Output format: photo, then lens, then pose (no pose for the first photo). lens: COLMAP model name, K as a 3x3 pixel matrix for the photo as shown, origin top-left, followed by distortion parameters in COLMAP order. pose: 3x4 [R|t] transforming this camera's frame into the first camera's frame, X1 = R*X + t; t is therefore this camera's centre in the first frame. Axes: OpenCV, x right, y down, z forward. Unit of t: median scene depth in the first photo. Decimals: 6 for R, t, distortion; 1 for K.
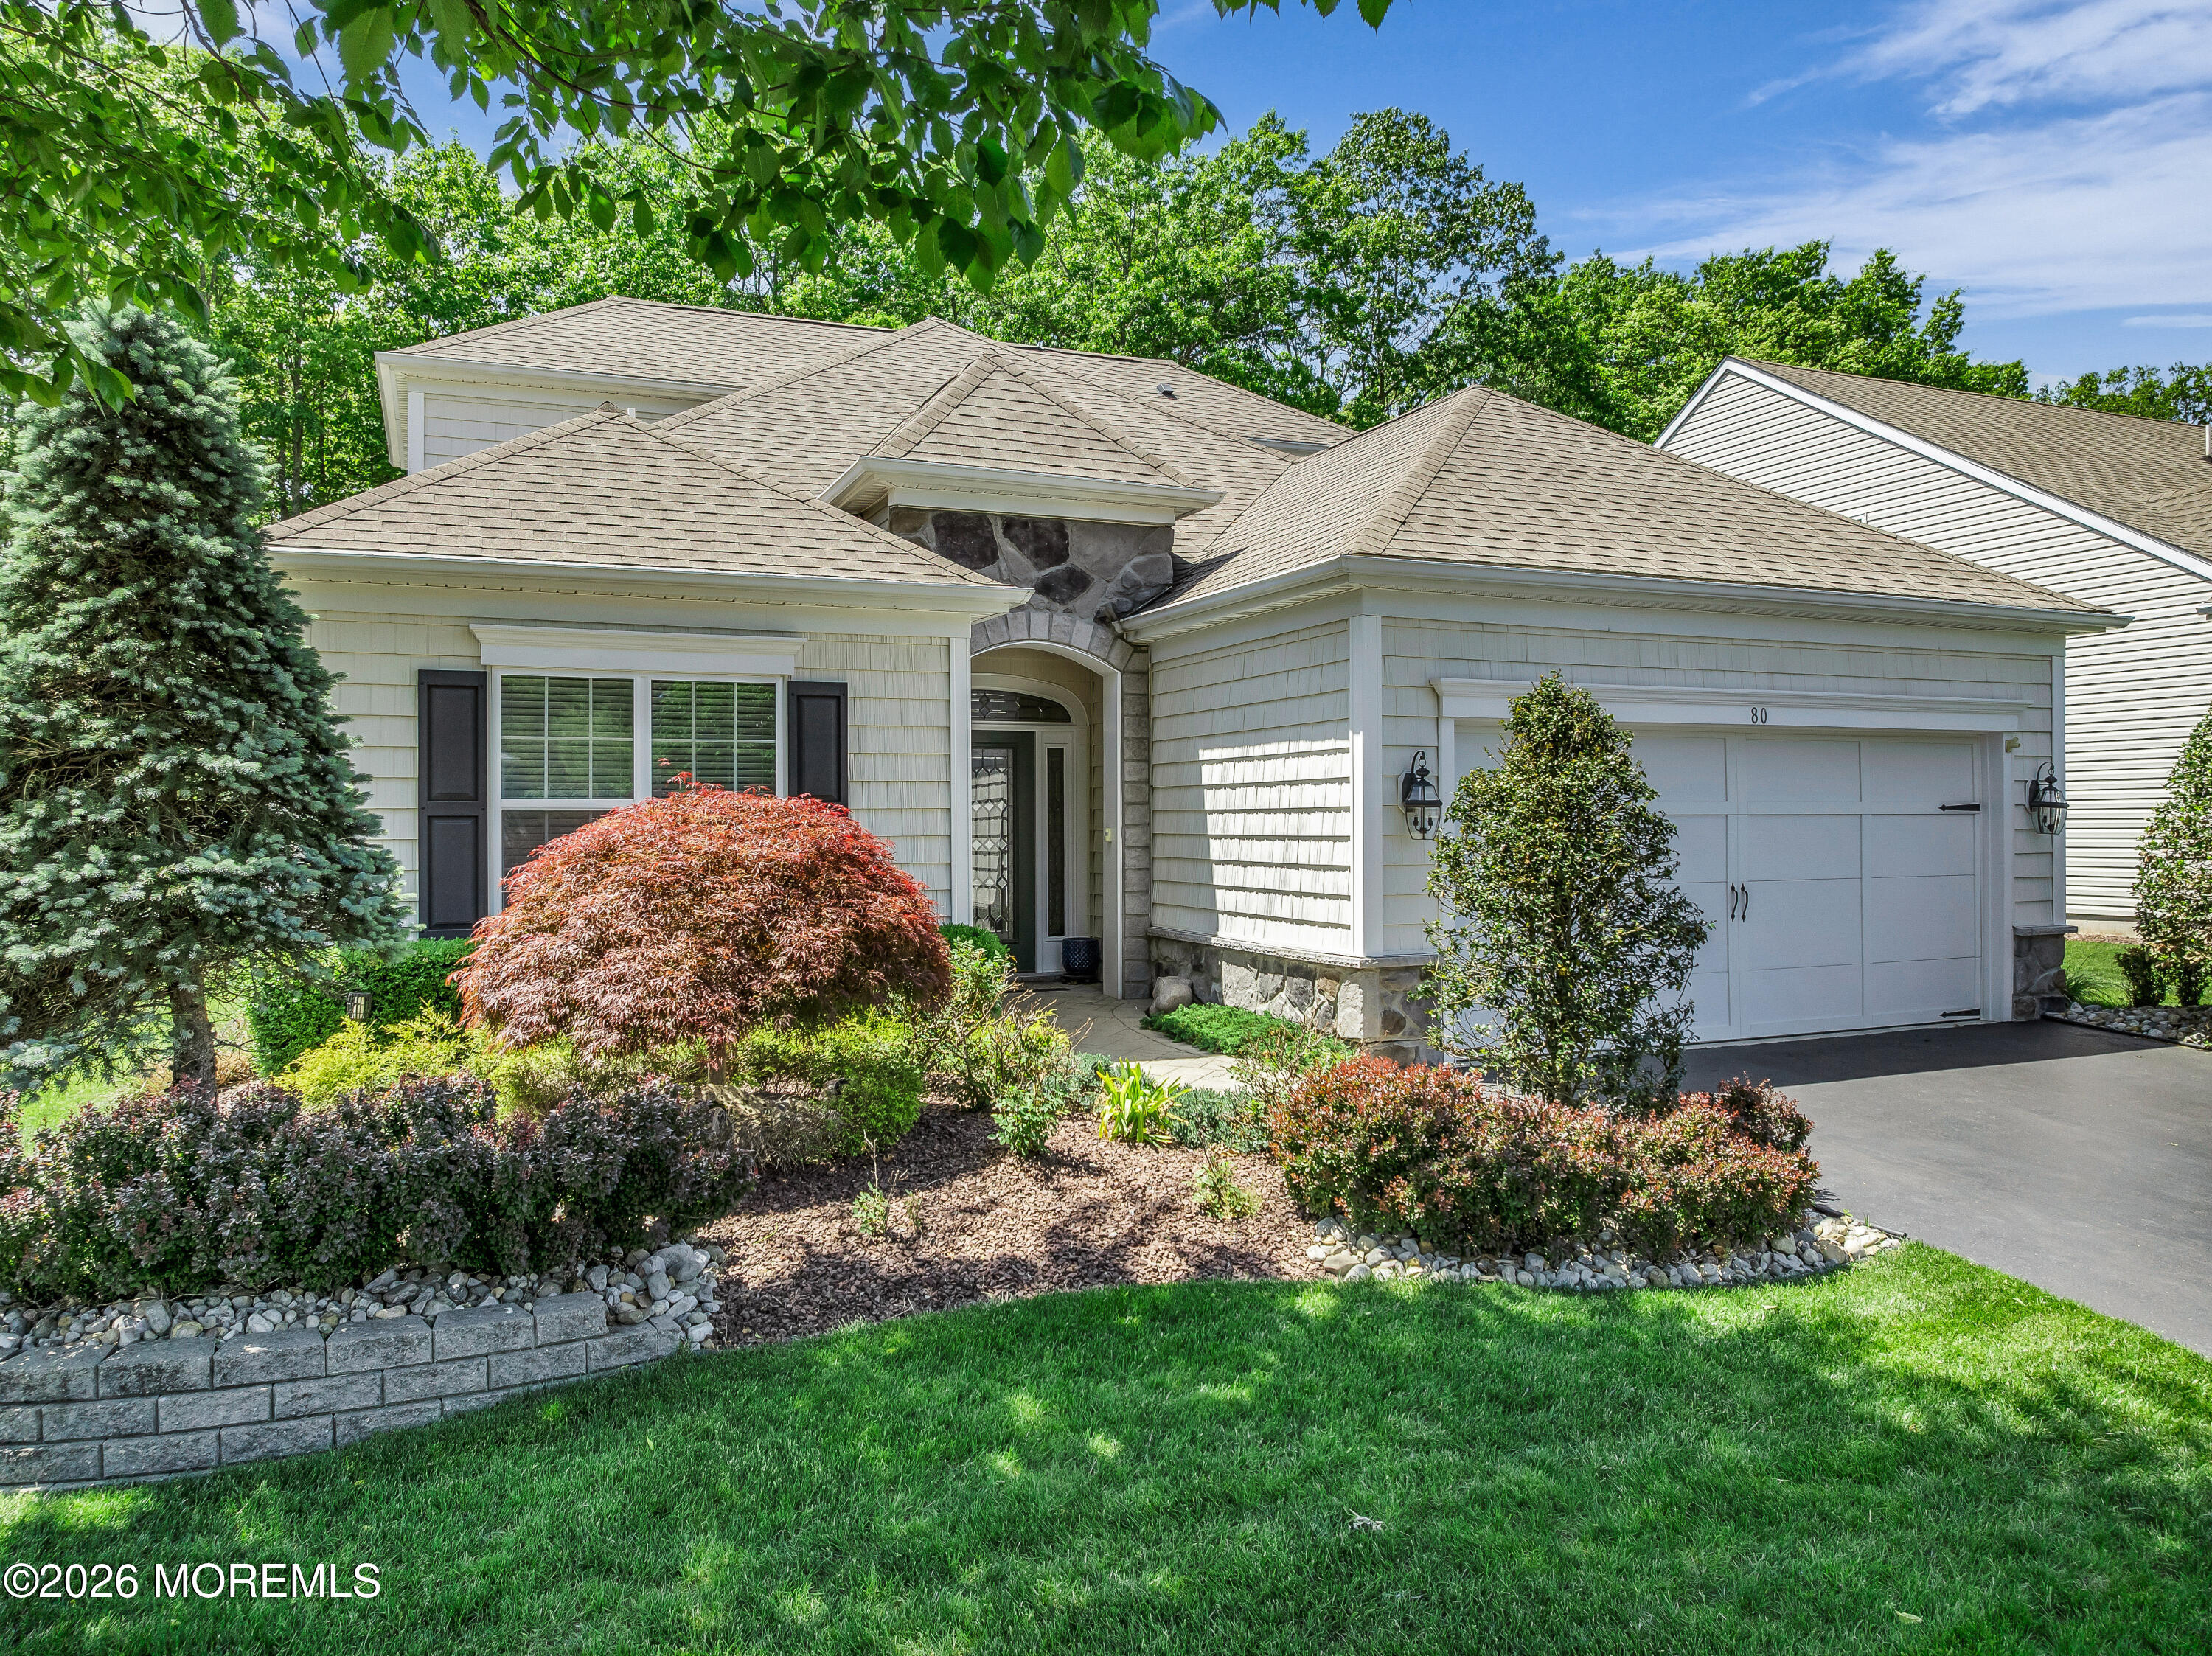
lens RADIAL K [[1563.4, 0, 1119.9], [0, 1563.4, 827.6], [0, 0, 1]] dist [-0.043197, 0.008430]
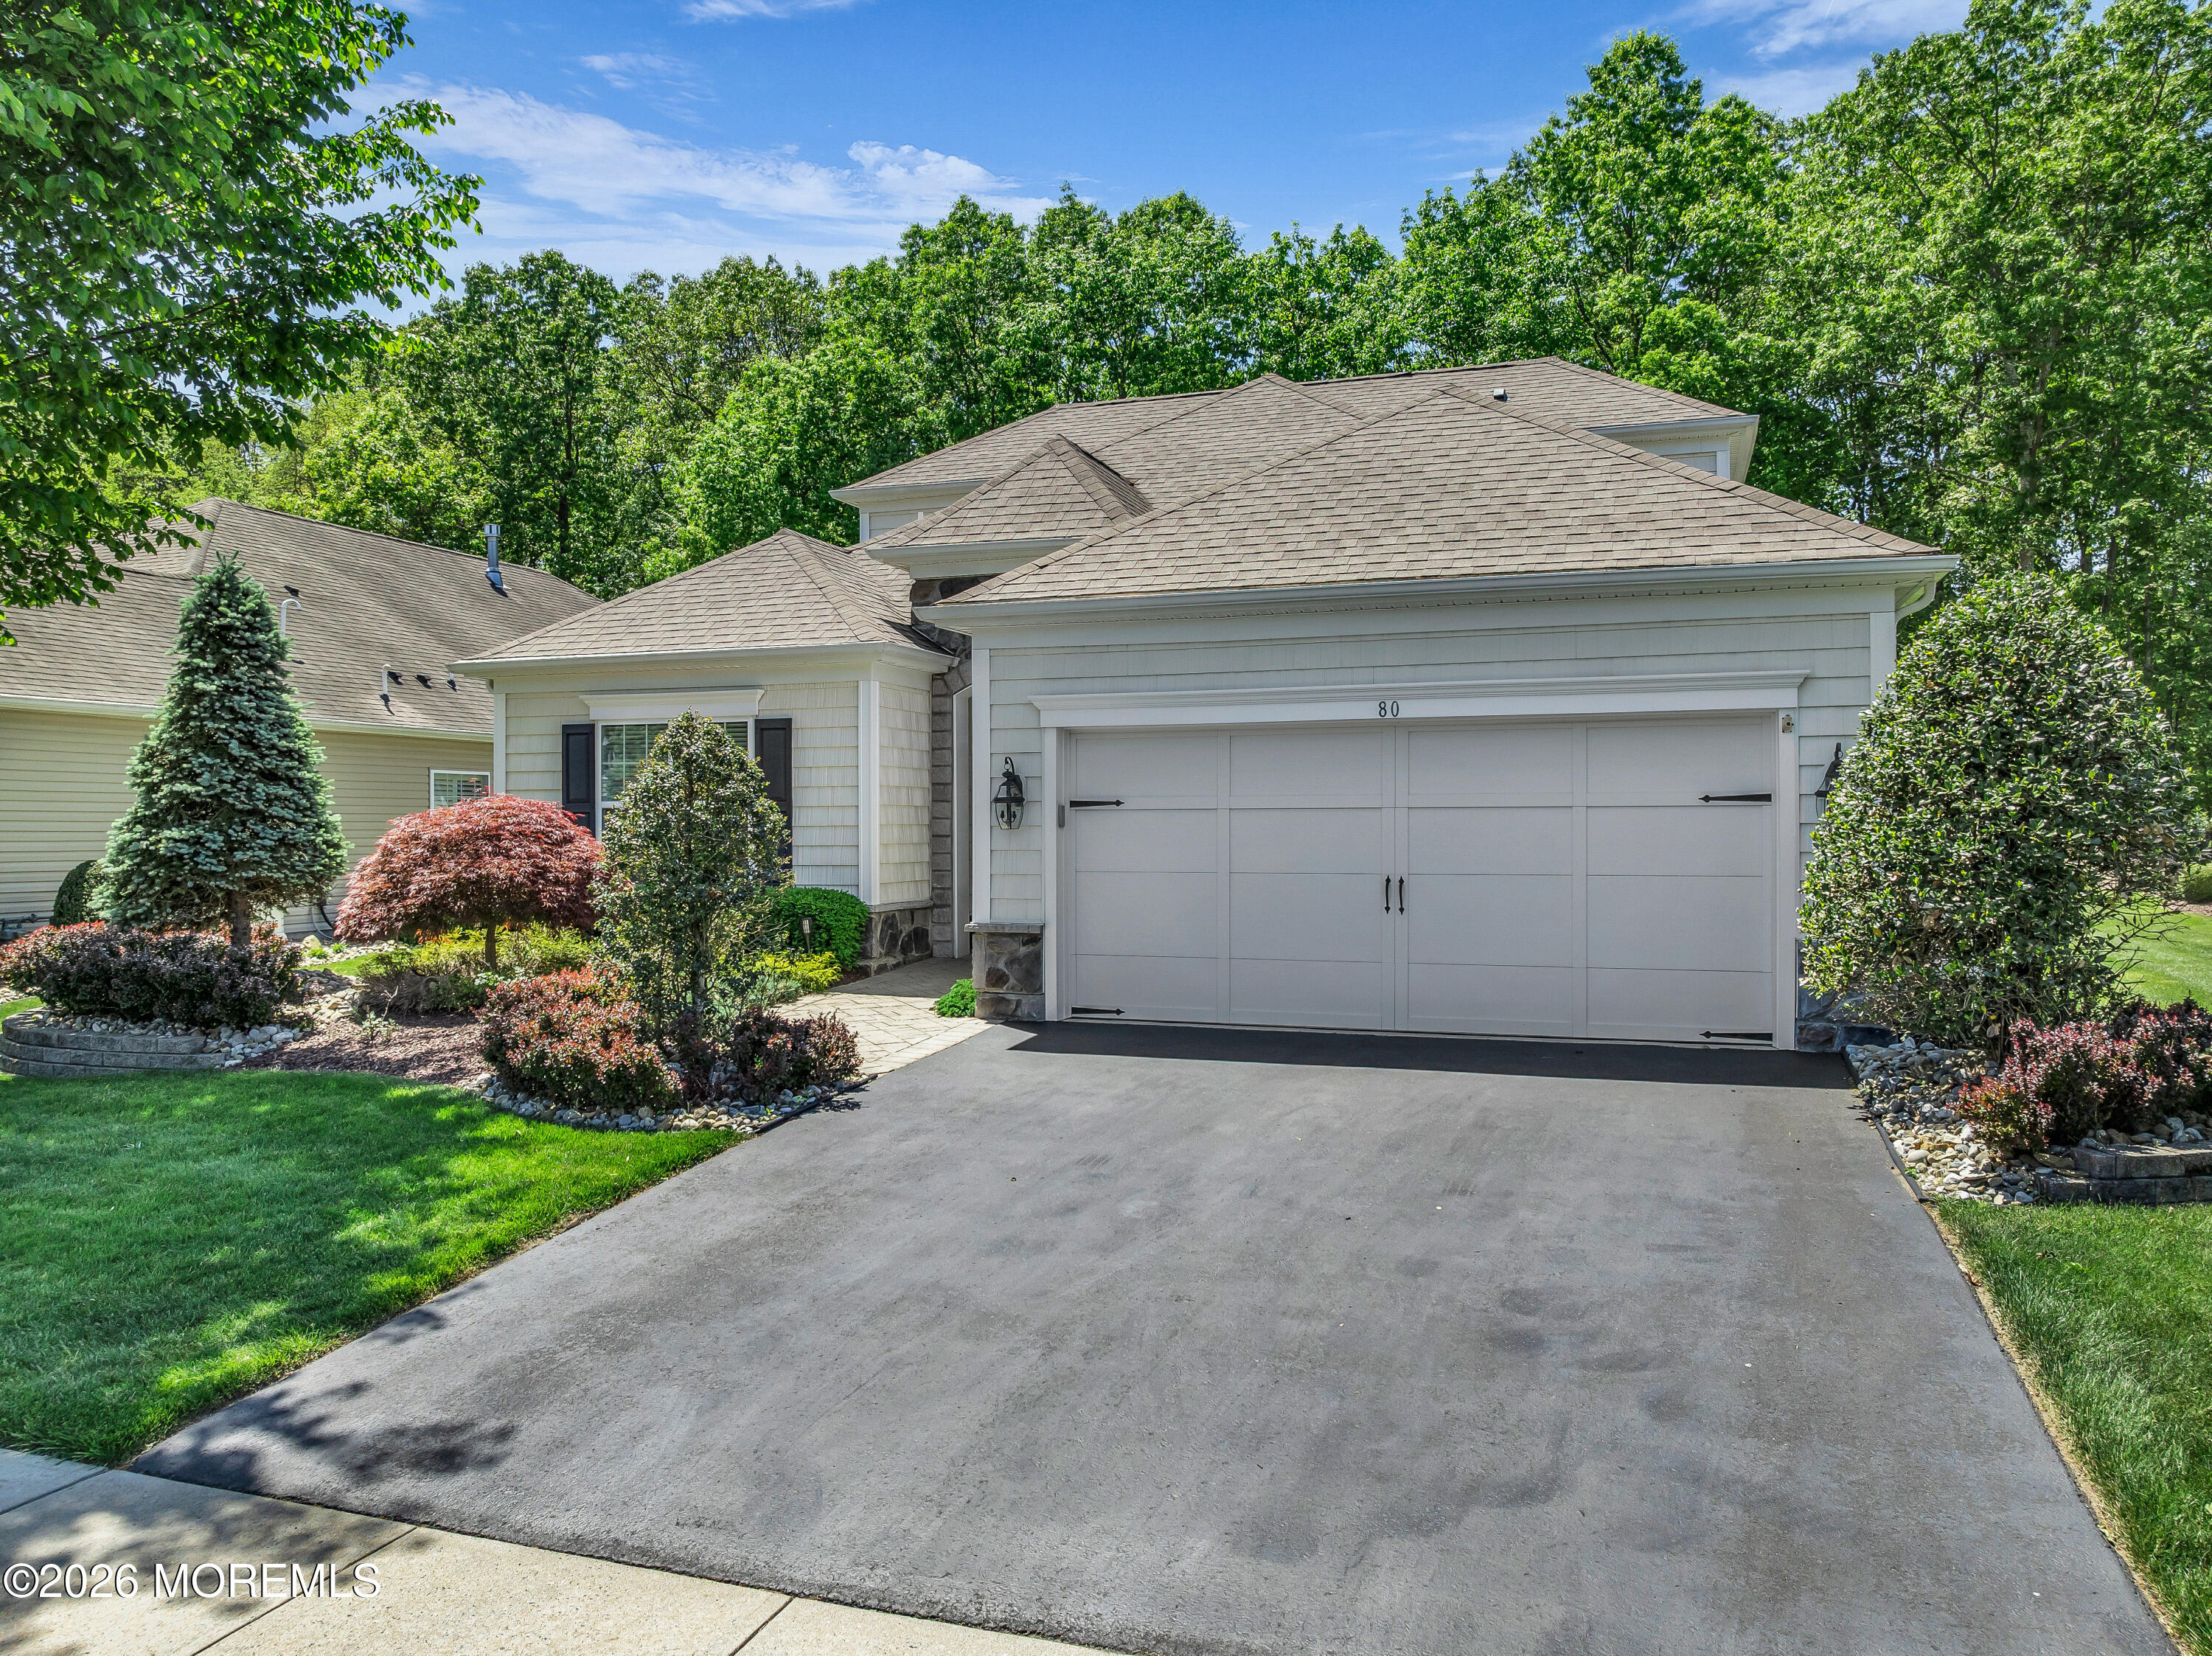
lens RADIAL K [[1563.4, 0, 1119.9], [0, 1563.4, 827.6], [0, 0, 1]] dist [-0.043197, 0.008430]
pose [[0.744058, 0.004356, -0.668101, 0.957111], [-0.002887, 0.999990, 0.003305, 0.001821], [0.668109, -0.000530, 0.744064, 0.132123]]
